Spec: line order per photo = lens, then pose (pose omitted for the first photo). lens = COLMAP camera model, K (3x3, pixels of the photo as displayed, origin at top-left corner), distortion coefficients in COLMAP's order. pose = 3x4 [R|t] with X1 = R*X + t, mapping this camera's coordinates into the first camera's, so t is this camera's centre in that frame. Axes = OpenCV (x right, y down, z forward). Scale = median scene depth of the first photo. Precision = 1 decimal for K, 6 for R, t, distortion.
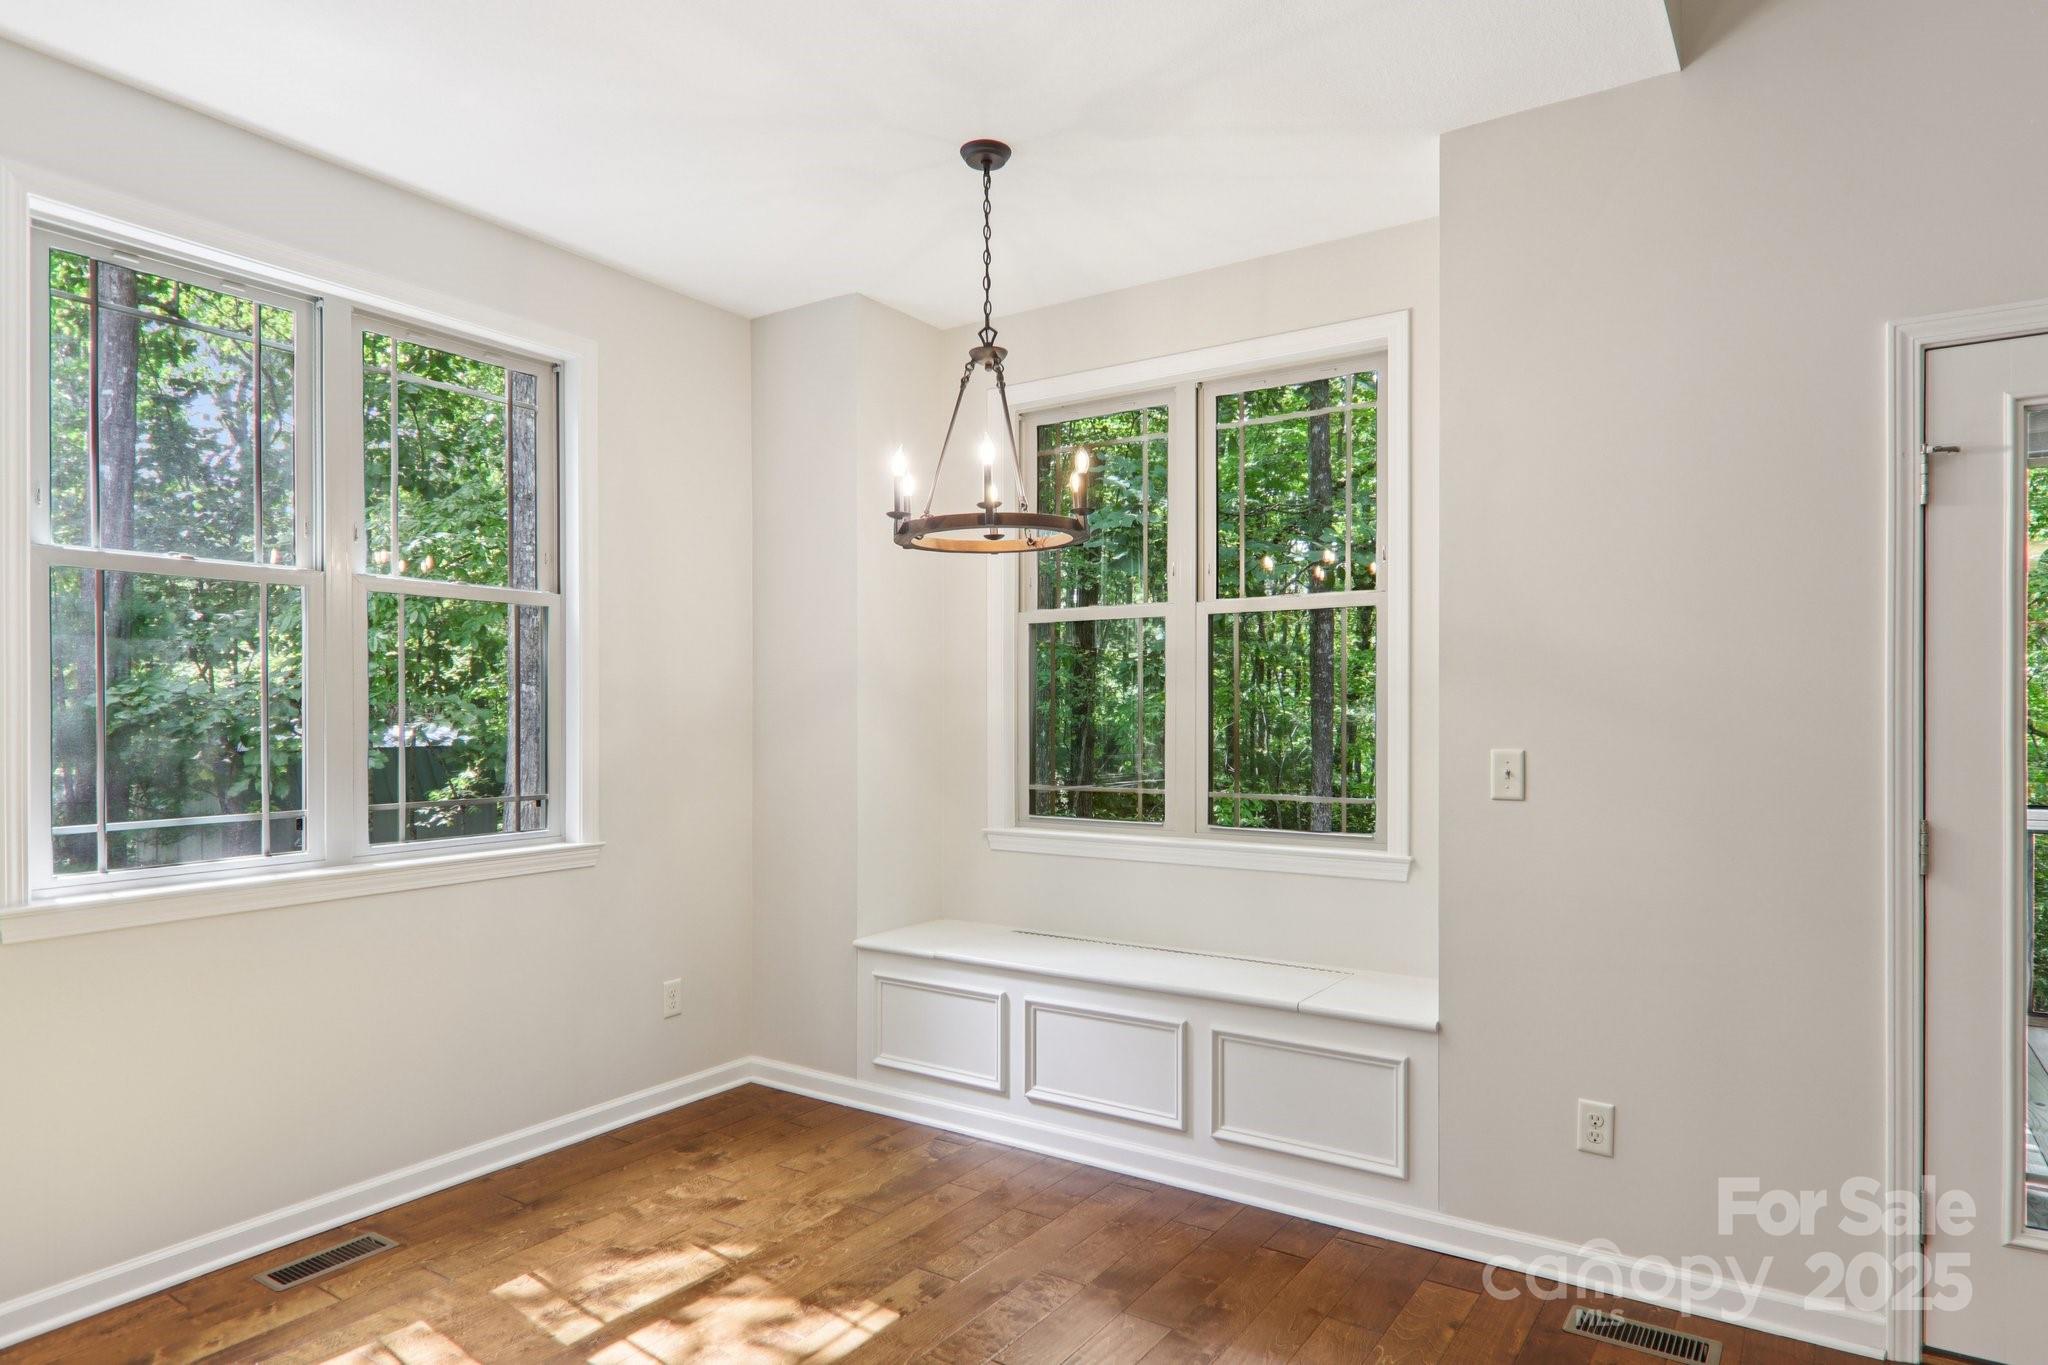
lens RADIAL K [[1182.4, 0, 1033.3], [0, 1182.4, 710.4], [0, 0, 1]] dist [0.002609, -0.000209]
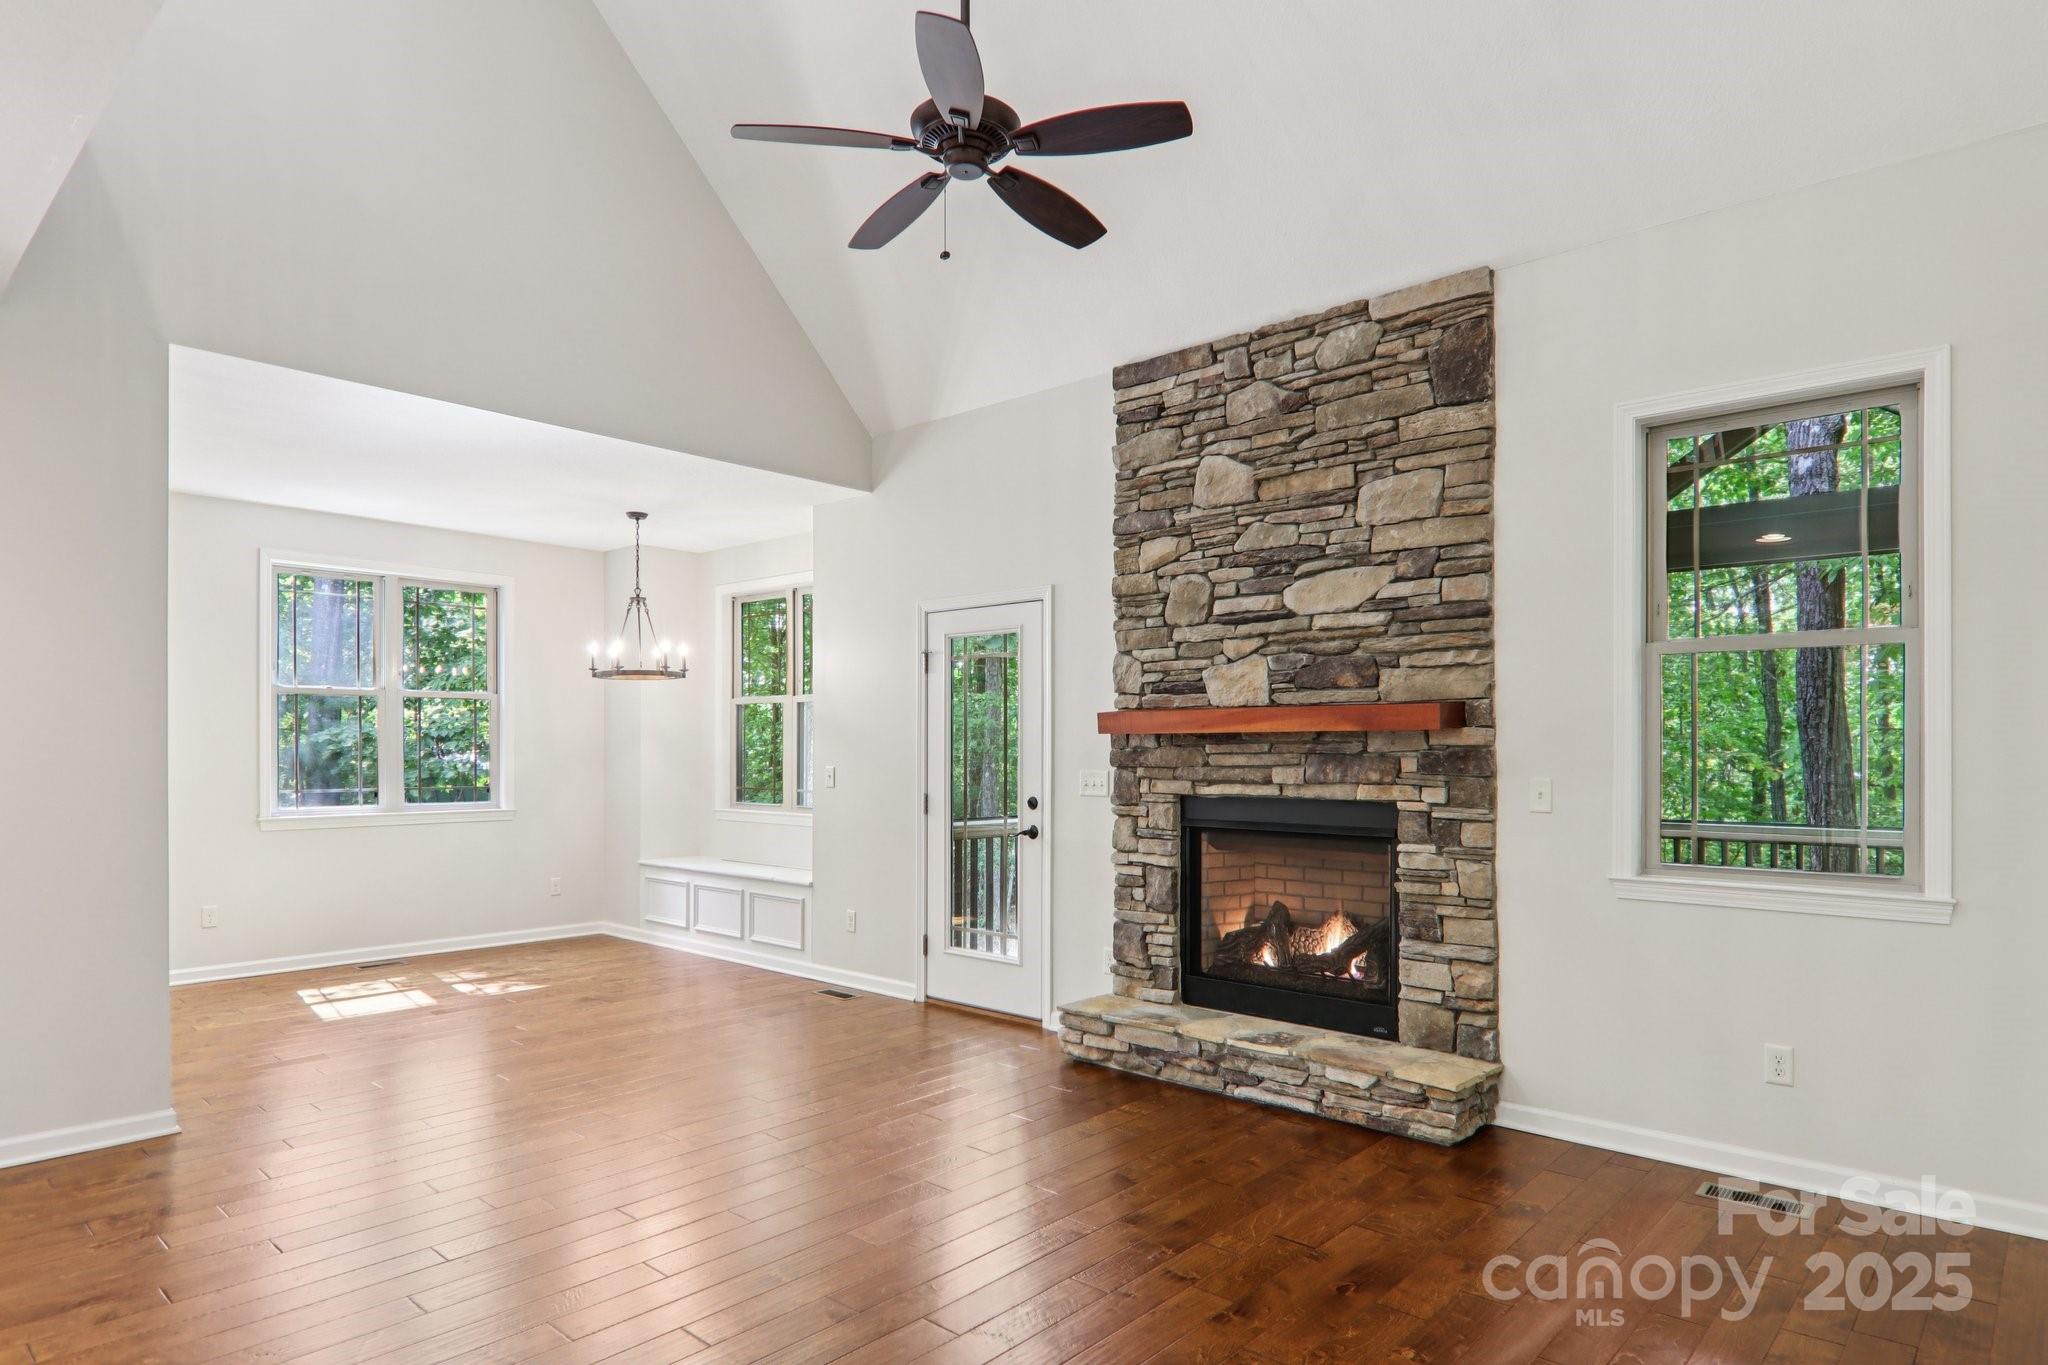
lens RADIAL K [[1179.6, 0, 1019.3], [0, 1179.6, 733.7], [0, 0, 1]] dist [-0.004063, -0.001344]
pose [[0.988240, 0.003023, -0.152878, 0.932166], [-0.004663, 0.999935, -0.010366, -0.007348], [0.152836, 0.010957, 0.988191, -1.056150]]
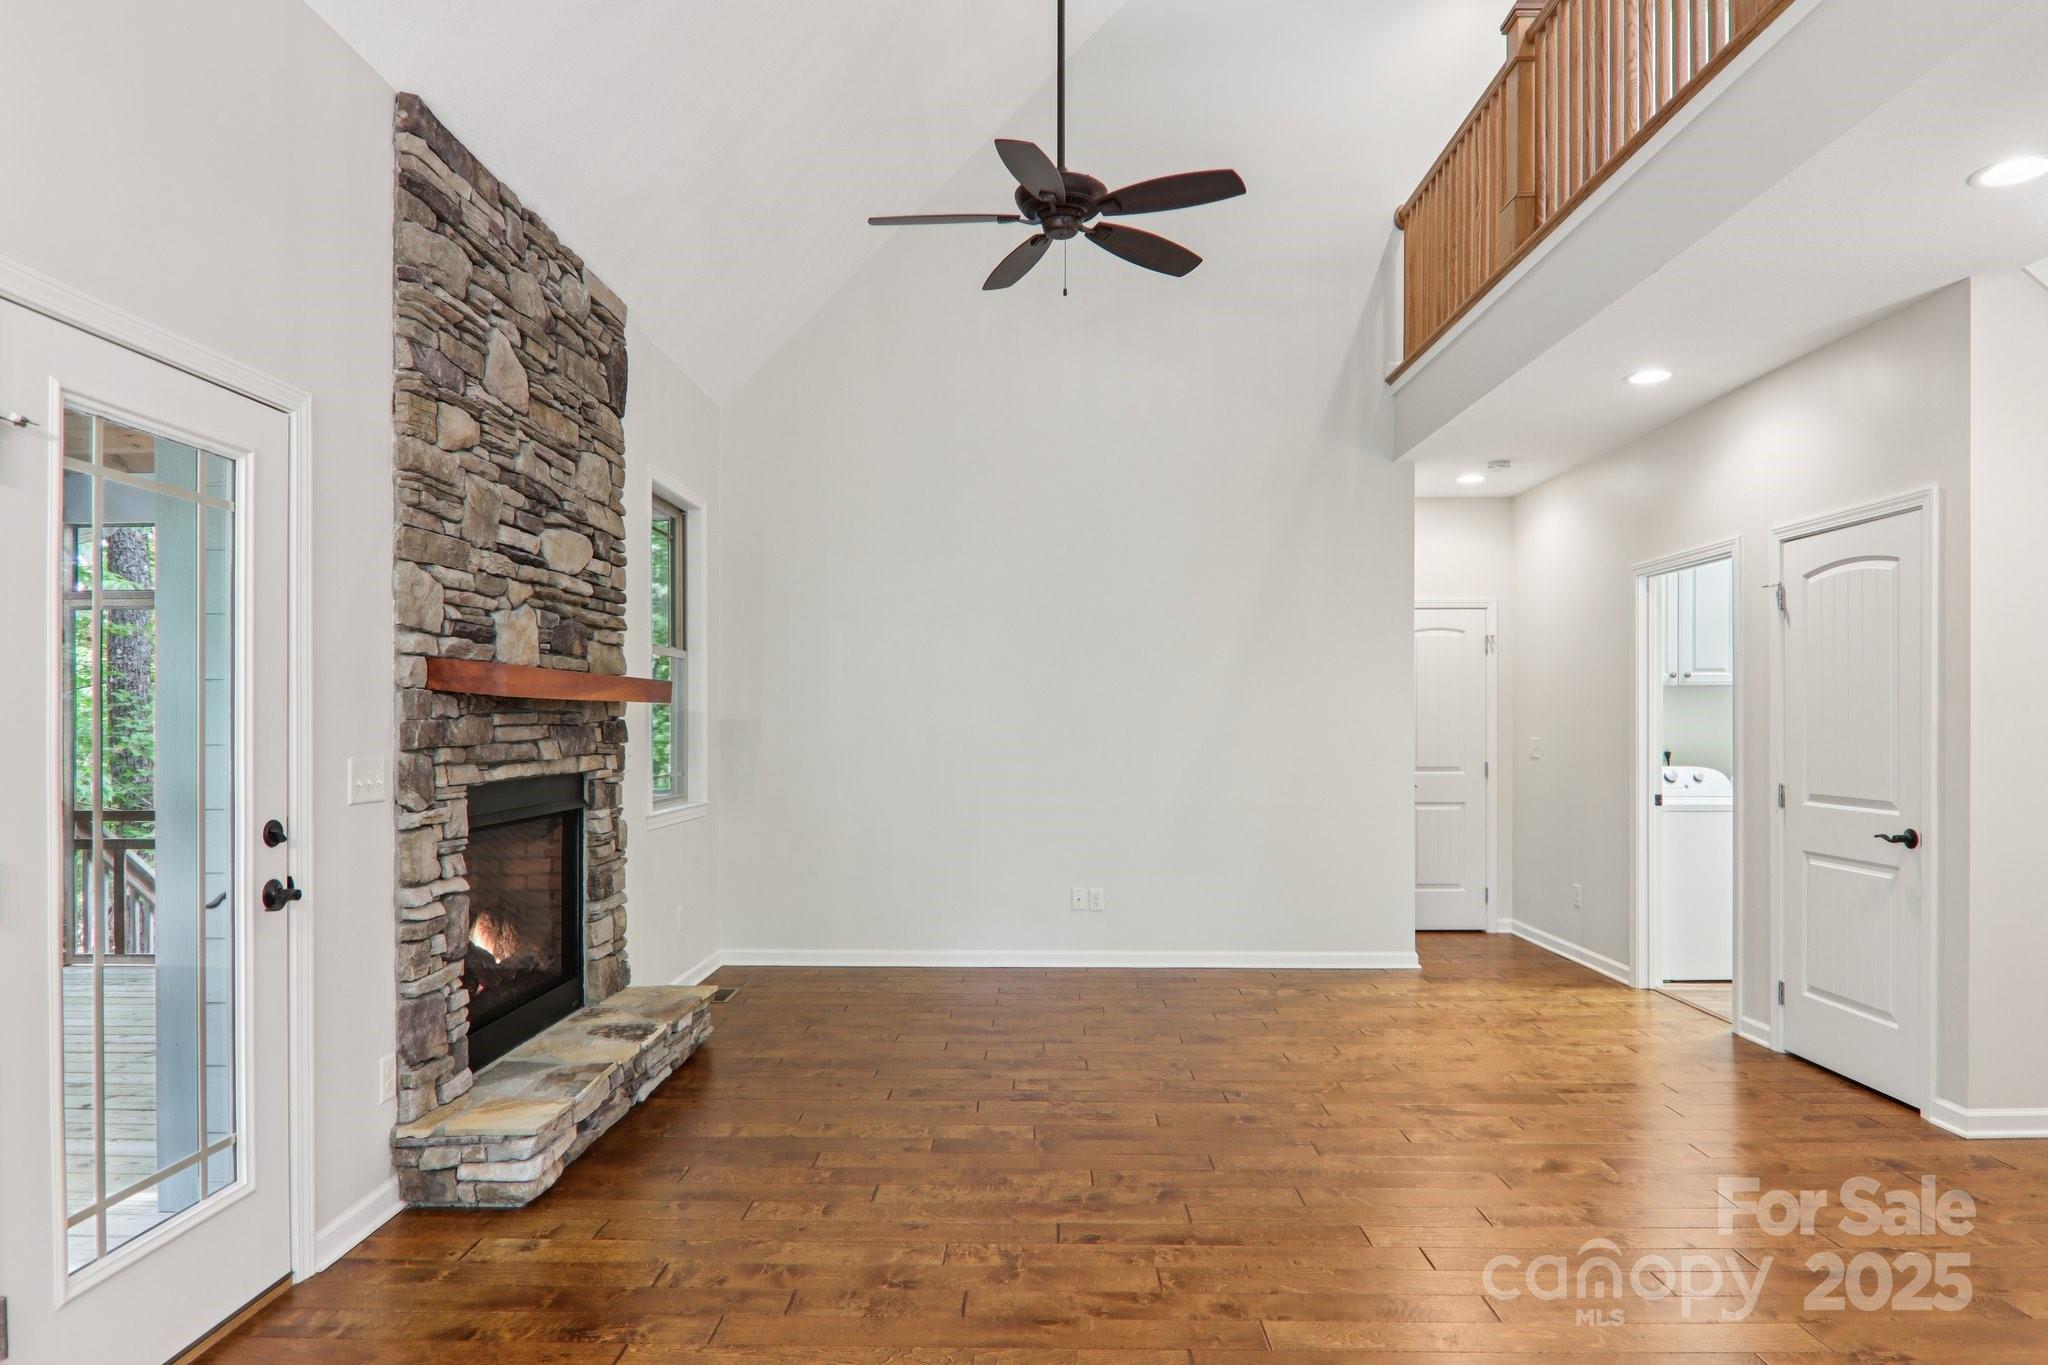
lens RADIAL K [[1184.9, 0, 1019.3], [0, 1184.9, 720.4], [0, 0, 1]] dist [-0.005426, -0.001538]
pose [[-0.537308, 0.007927, 0.843349, -0.226117], [0.005836, 0.999967, -0.005680, 0.004741], [-0.843366, 0.001870, -0.537336, 0.575598]]
